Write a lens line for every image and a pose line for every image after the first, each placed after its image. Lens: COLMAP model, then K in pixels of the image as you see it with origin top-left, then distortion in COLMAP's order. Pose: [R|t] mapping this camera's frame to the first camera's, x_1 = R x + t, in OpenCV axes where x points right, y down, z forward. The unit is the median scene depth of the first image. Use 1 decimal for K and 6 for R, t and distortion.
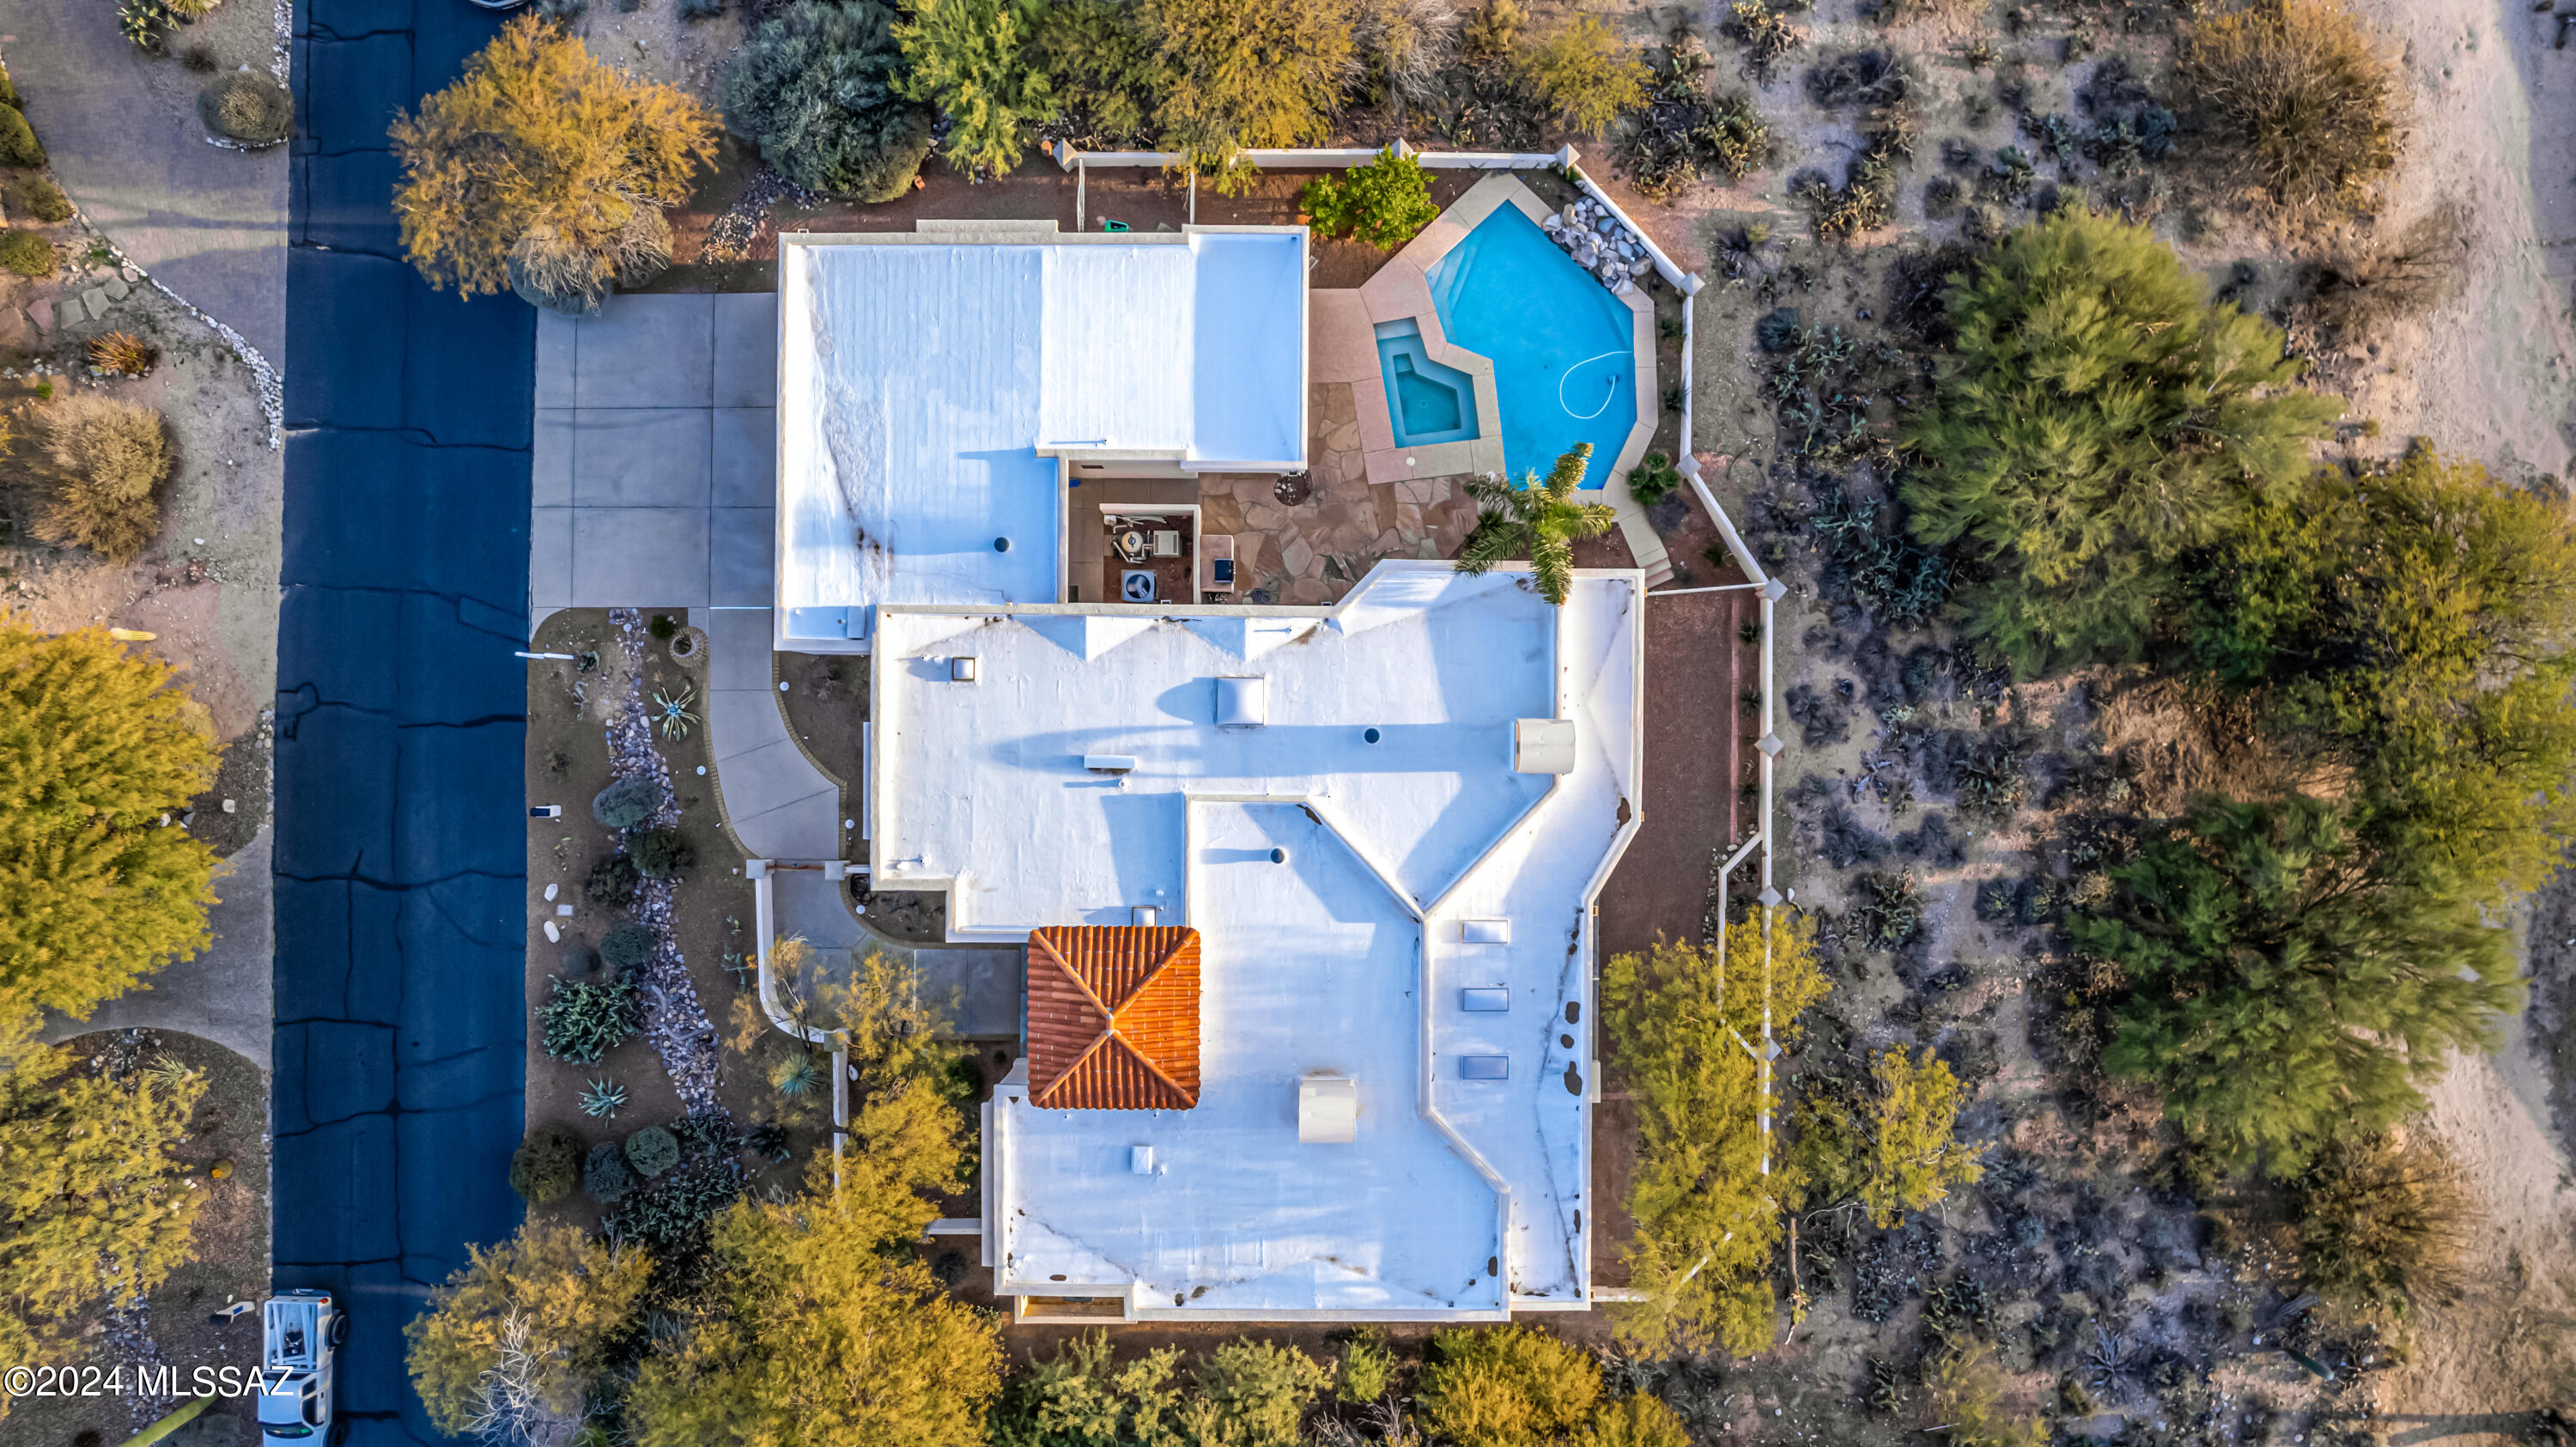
lens RADIAL K [[1662.5, 0, 1288.0], [0, 1662.5, 723.5], [0, 0, 1]] dist [-0.070588, 0.053805]
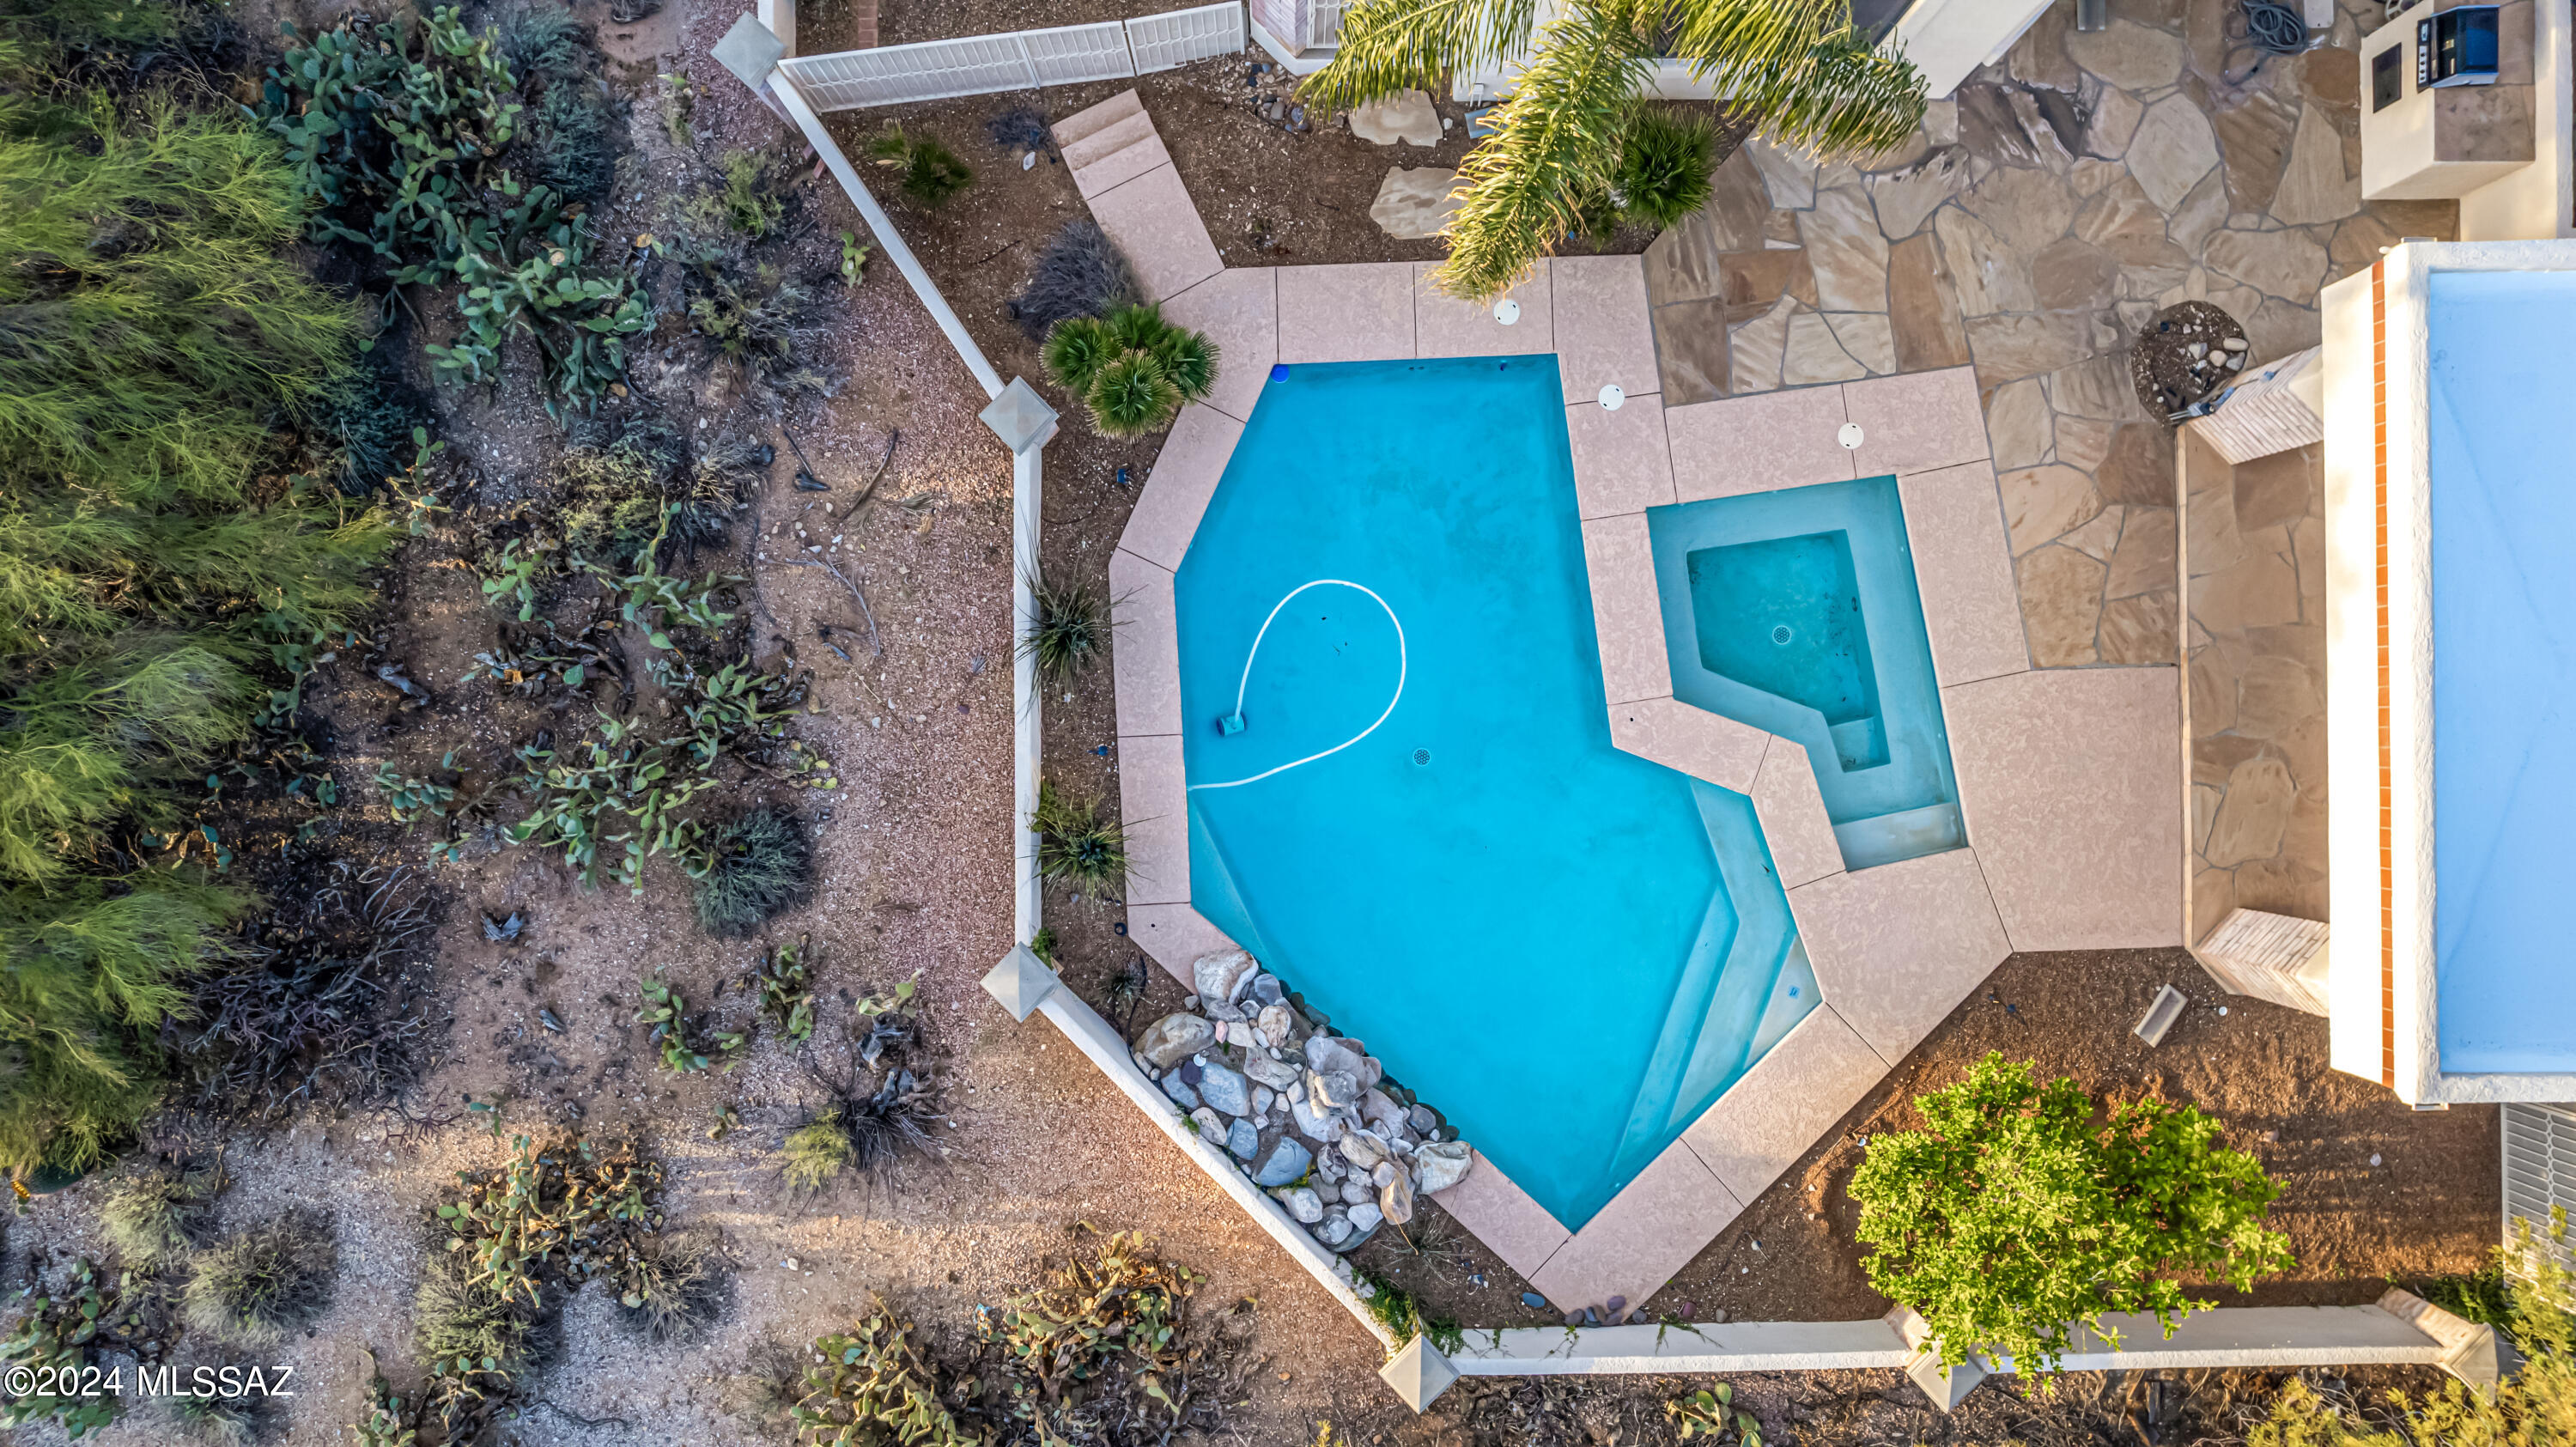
lens RADIAL K [[1662.5, 0, 1288.0], [0, 1662.5, 723.5], [0, 0, 1]] dist [-0.070588, 0.053805]
pose [[-0.999718, 0.023446, 0.003776, 0.187575], [-0.023414, -0.999693, 0.008138, -0.216657], [0.003966, 0.008048, 0.999960, 0.667628]]
